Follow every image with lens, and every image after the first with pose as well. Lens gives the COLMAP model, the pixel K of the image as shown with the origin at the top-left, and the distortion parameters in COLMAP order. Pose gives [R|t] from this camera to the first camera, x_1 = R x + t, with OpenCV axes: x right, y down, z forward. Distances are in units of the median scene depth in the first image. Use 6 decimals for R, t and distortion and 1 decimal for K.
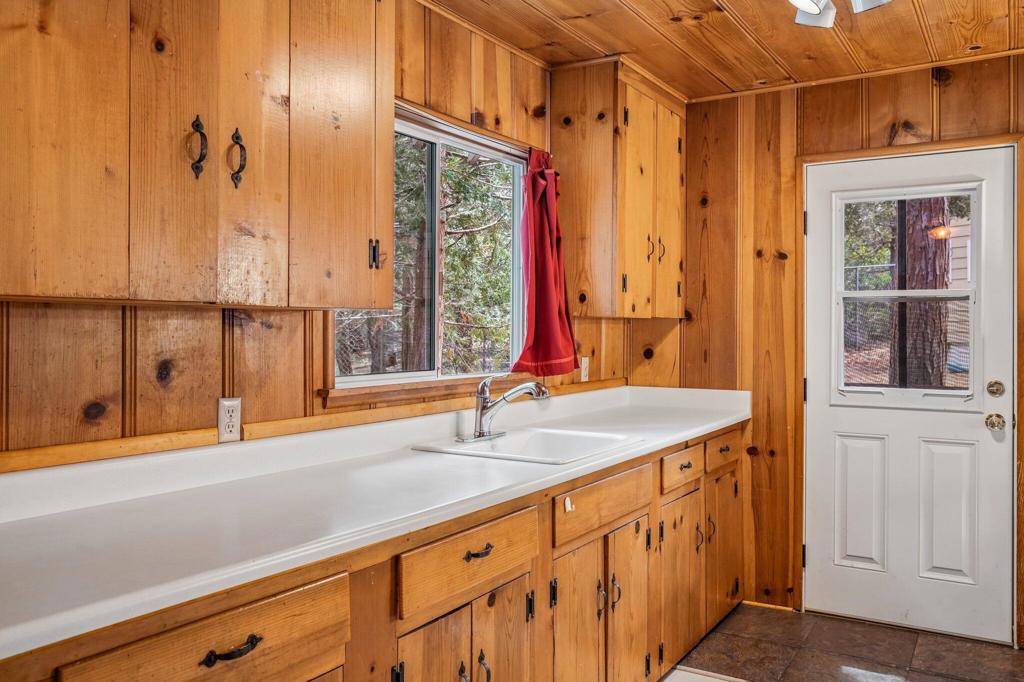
lens RADIAL K [[824.7, 0, 509.6], [0, 824.7, 326.0], [0, 0, 1]] dist [-0.043708, 0.044446]
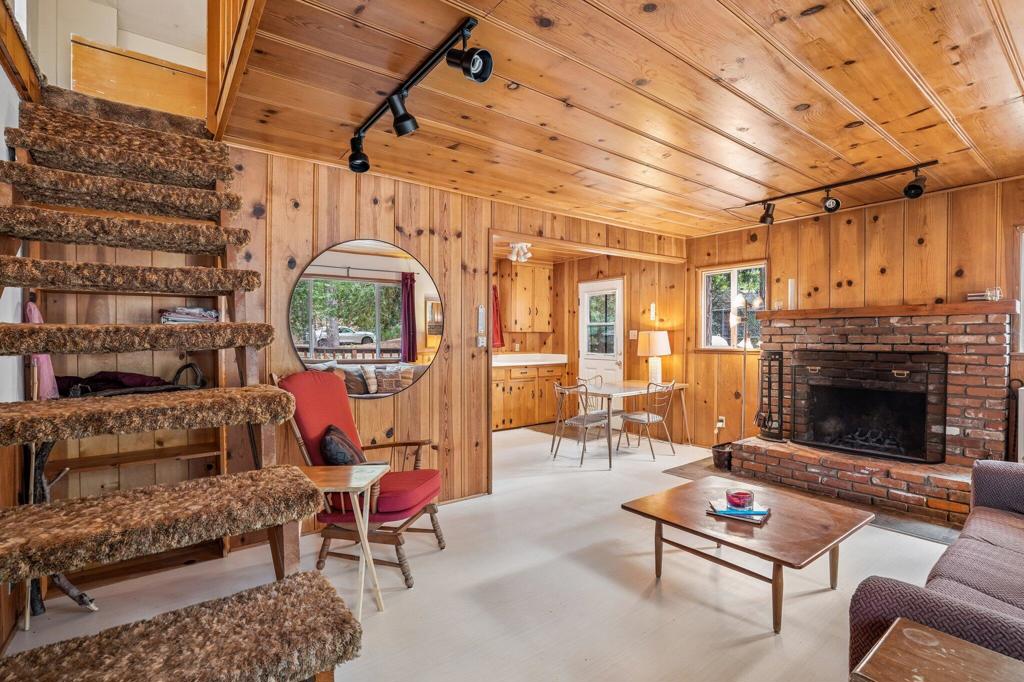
lens RADIAL K [[481.1, 0, 507.5], [0, 481.1, 338.9], [0, 0, 1]] dist [-0.038776, 0.015549]
pose [[0.929976, -0.001696, -0.367616, 0.857715], [0.003645, 0.999983, 0.004607, 0.009796], [0.367601, -0.005625, 0.929966, -0.921628]]
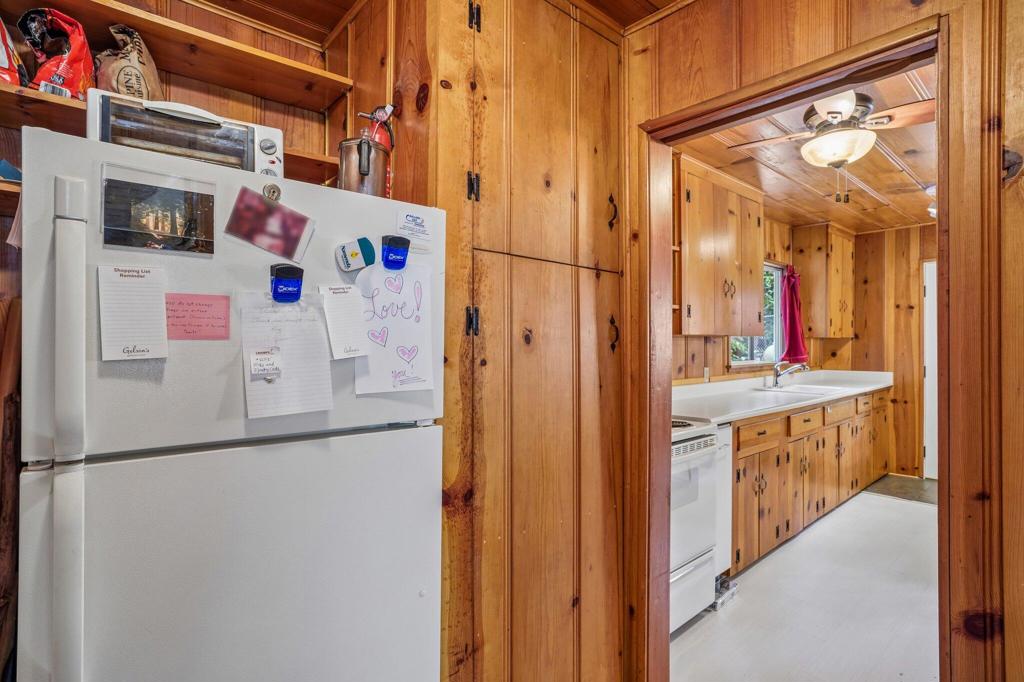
lens RADIAL K [[508.8, 0, 511.8], [0, 508.8, 344.9], [0, 0, 1]] dist [-0.021522, 0.010481]
pose [[0.956319, -0.004614, -0.292288, -0.289517], [0.006520, 0.999963, 0.005548, -0.004059], [0.292251, -0.007211, 0.956314, -0.570672]]
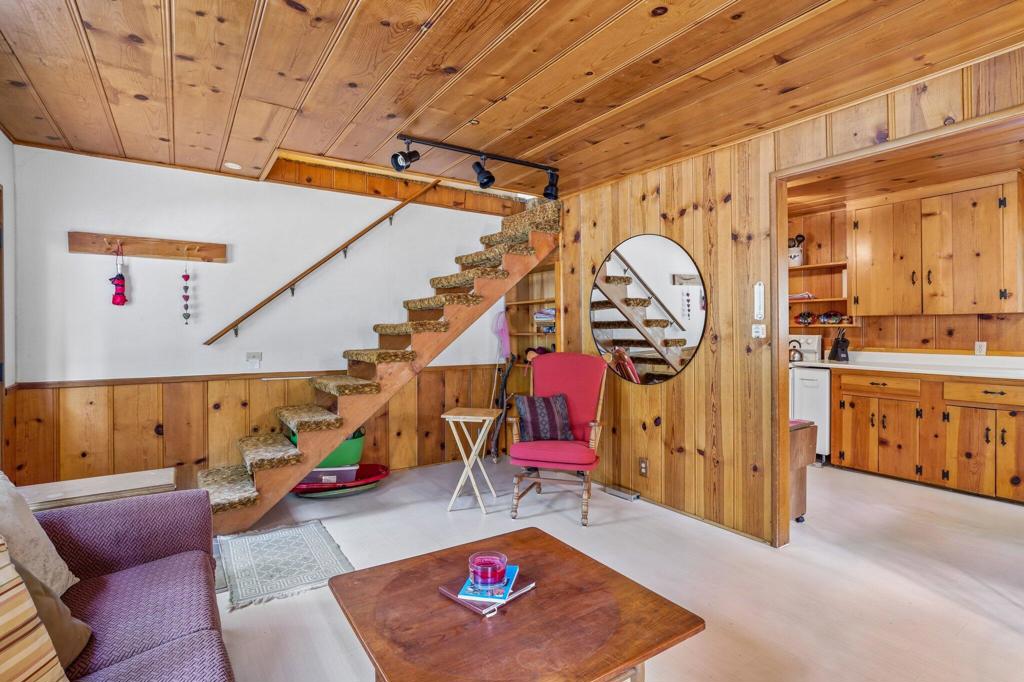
lens RADIAL K [[508.8, 0, 497.8], [0, 508.8, 331.5], [0, 0, 1]] dist [-0.021522, 0.010481]
pose [[-0.423395, 0.006094, -0.905925, 1.375023], [0.010135, 0.999947, 0.001990, 0.015002], [0.905889, -0.008339, -0.423434, 0.072290]]
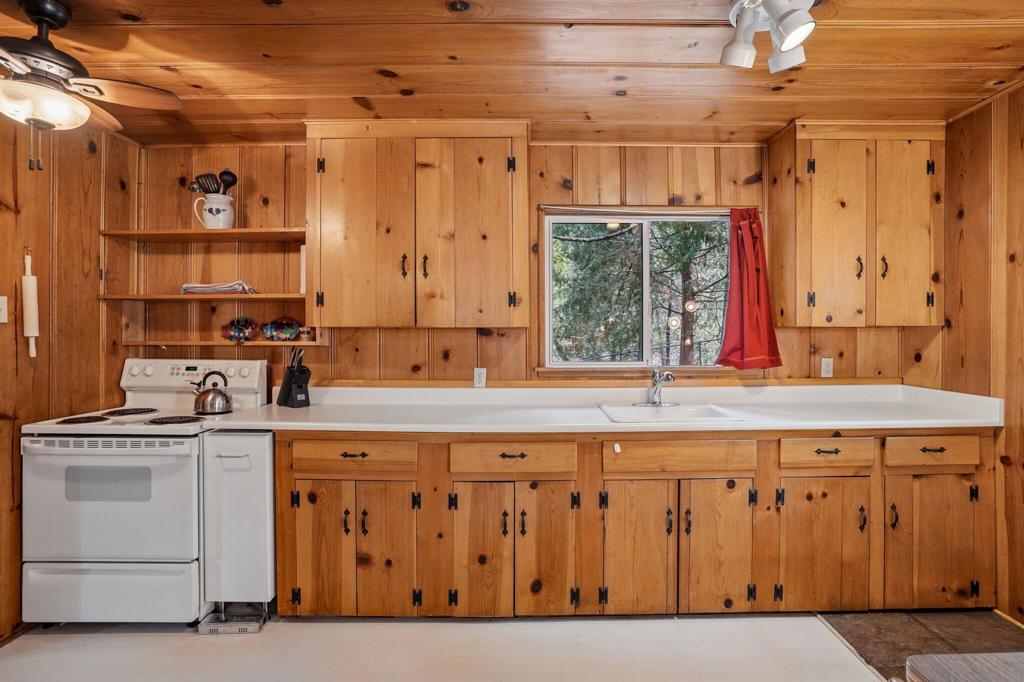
lens RADIAL K [[481.1, 0, 537.3], [0, 481.1, 337.9], [0, 0, 1]] dist [-0.038776, 0.015549]
pose [[0.540343, 0.004659, -0.841432, 0.521485], [0.005993, 0.999938, 0.009385, -0.002904], [0.841424, -0.010113, 0.540282, 0.256670]]
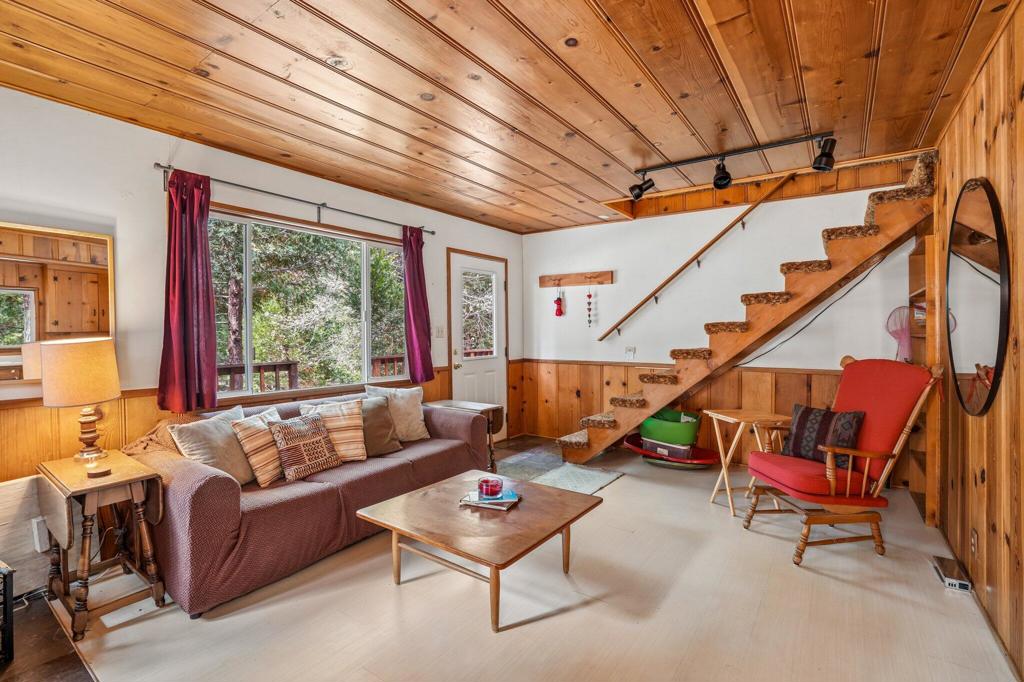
lens RADIAL K [[481.1, 0, 521.0], [0, 481.1, 335.4], [0, 0, 1]] dist [-0.038776, 0.015549]
pose [[-0.998704, 0.005632, 0.050586, 0.834496], [0.005628, 0.999984, -0.000218, 0.021713], [-0.050587, 0.000067, -0.998720, 0.580227]]
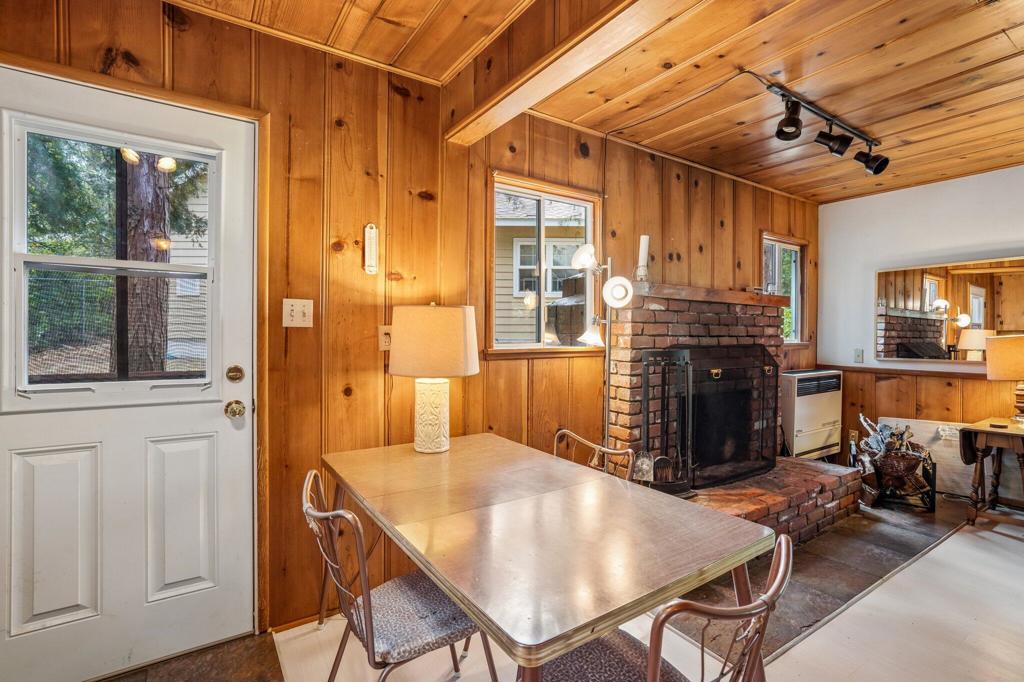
lens RADIAL K [[481.1, 0, 512.2], [0, 481.1, 338.1], [0, 0, 1]] dist [-0.038776, 0.015549]
pose [[0.422824, -0.007825, 0.906178, 0.225741], [-0.007344, 0.999900, 0.012061, 0.025544], [-0.906182, -0.011755, 0.422724, 0.462480]]
